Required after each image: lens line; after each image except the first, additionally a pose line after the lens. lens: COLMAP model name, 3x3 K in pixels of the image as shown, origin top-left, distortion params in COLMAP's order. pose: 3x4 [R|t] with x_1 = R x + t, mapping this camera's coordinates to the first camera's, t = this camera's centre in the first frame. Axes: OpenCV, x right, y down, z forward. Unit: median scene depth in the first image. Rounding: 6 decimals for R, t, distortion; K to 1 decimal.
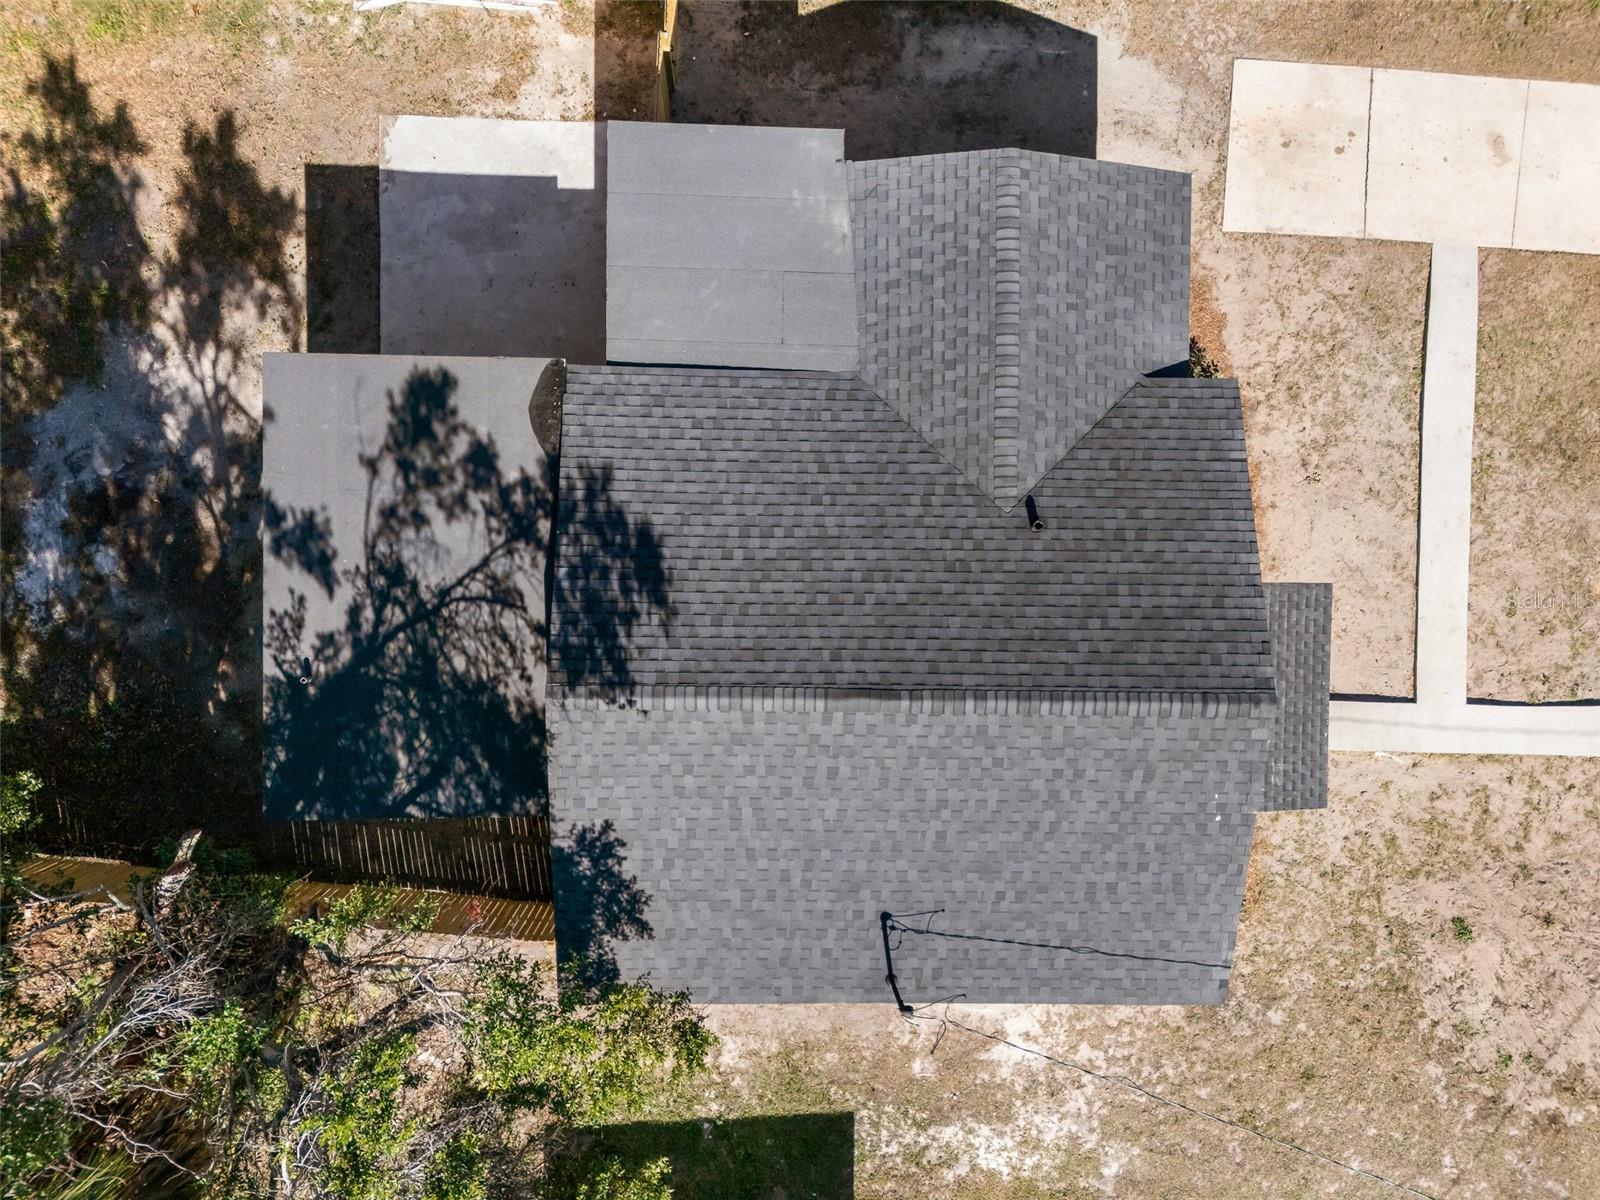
lens RADIAL K [[1116.7, 0, 791.2], [0, 1116.7, 597.6], [0, 0, 1]] dist [-0.024946, -0.009928]
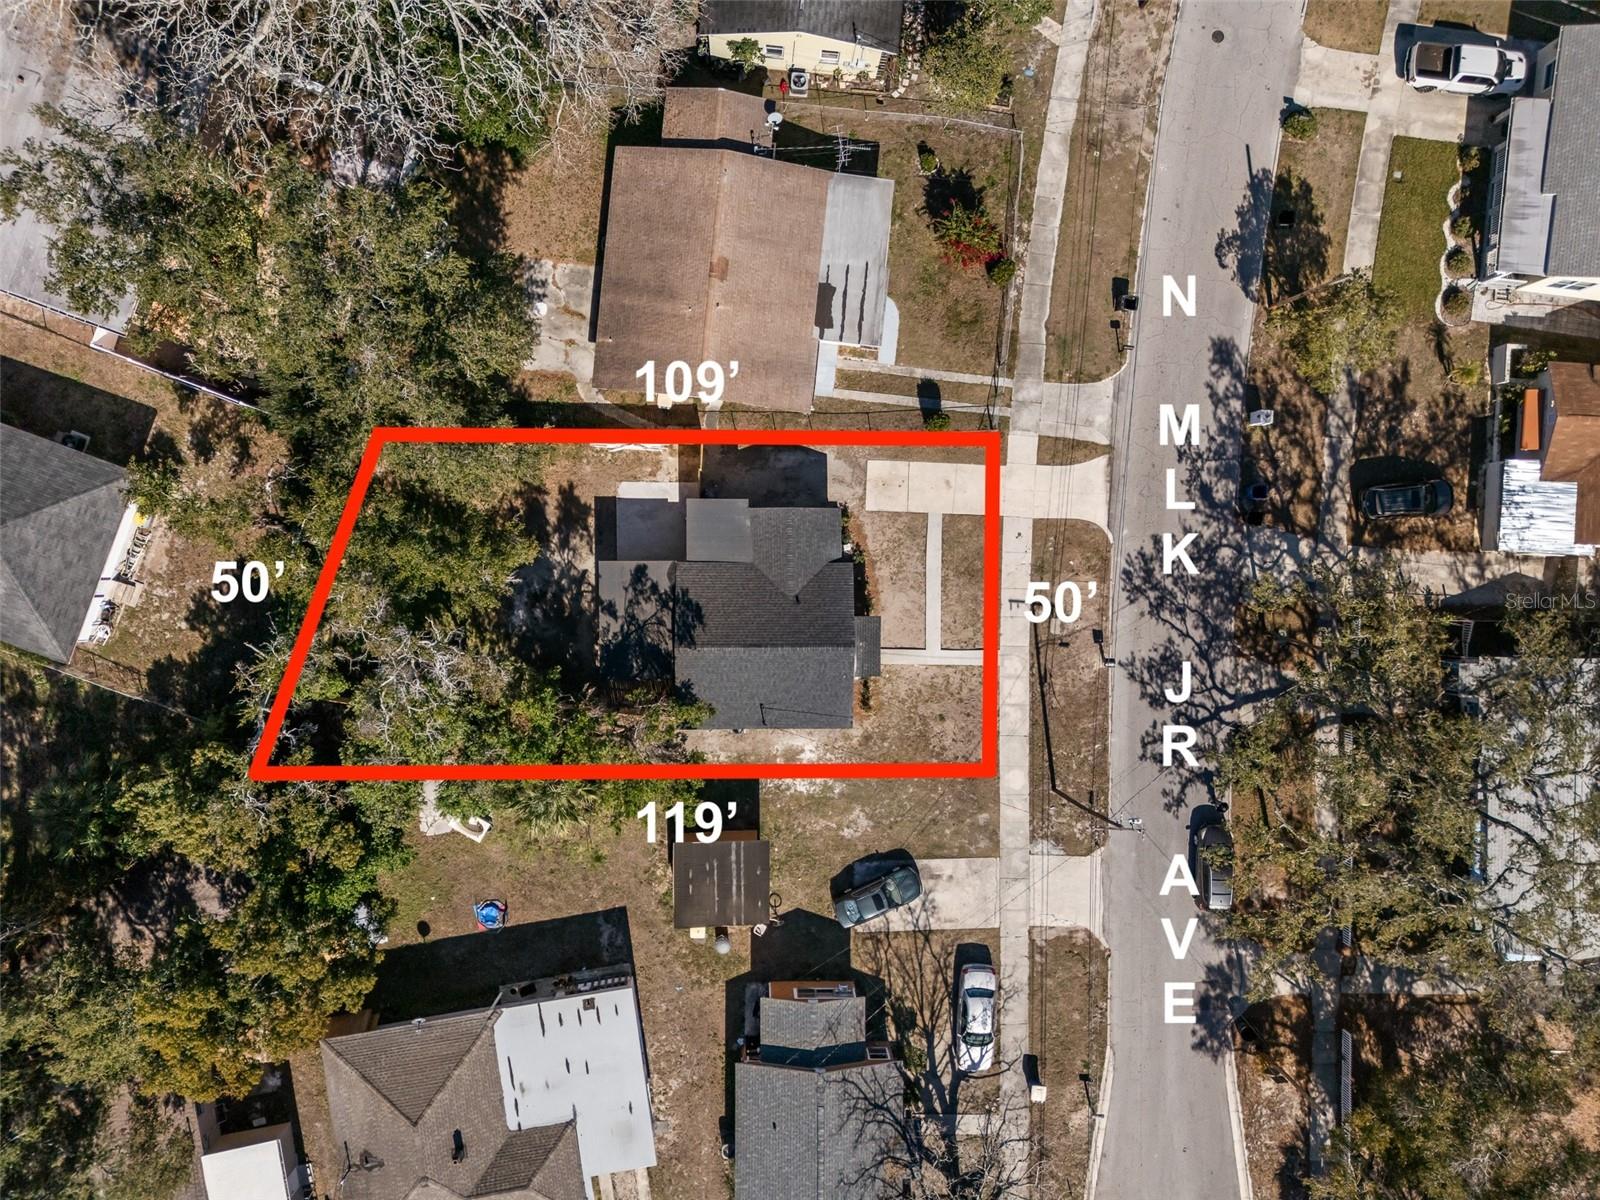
lens RADIAL K [[1116.7, 0, 813.7], [0, 1116.7, 600.1], [0, 0, 1]] dist [-0.024946, -0.009928]
pose [[0.999710, -0.012446, 0.020597, 0.165157], [0.012411, 0.999921, 0.001859, -0.068796], [-0.020618, -0.001603, 0.999786, -2.482800]]
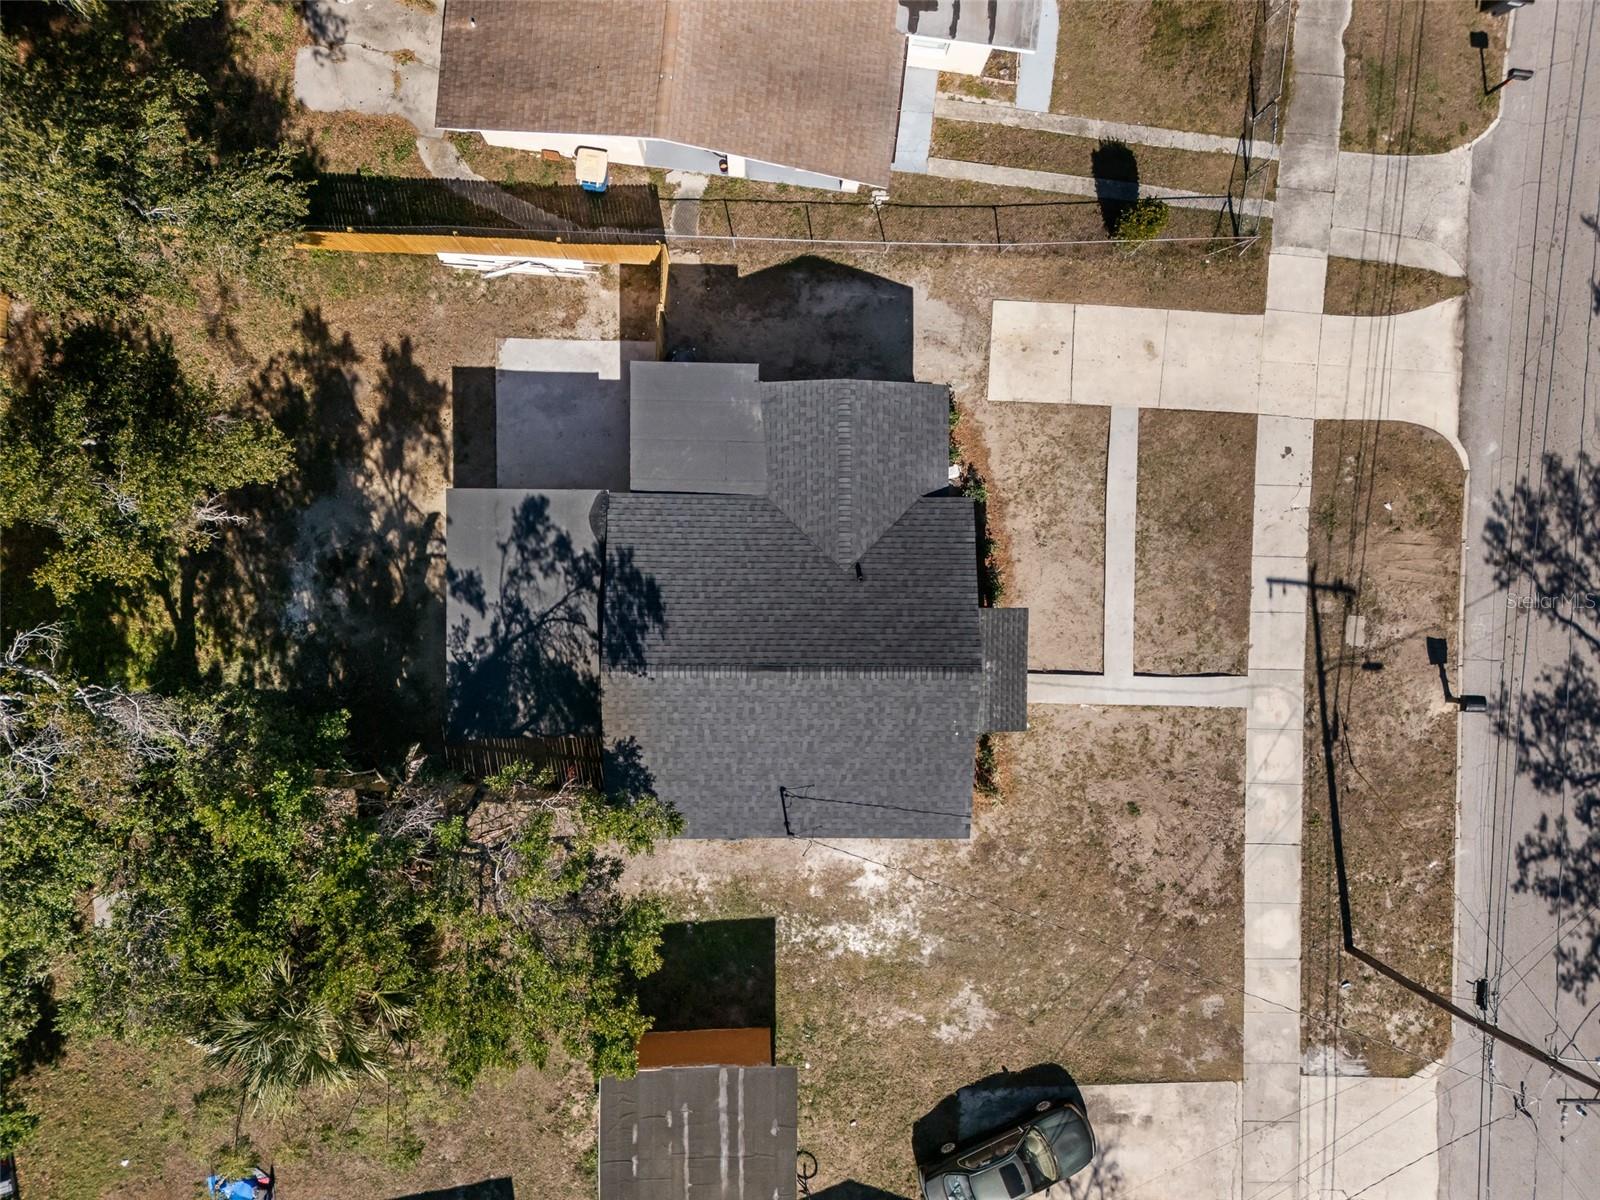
lens RADIAL K [[1116.7, 0, 803.3], [0, 1116.7, 596.8], [0, 0, 1]] dist [-0.024946, -0.009928]
pose [[0.999926, -0.005566, 0.010841, 0.087587], [0.005579, 0.999984, -0.001159, -0.027898], [-0.010835, 0.001219, 0.999941, -0.746909]]
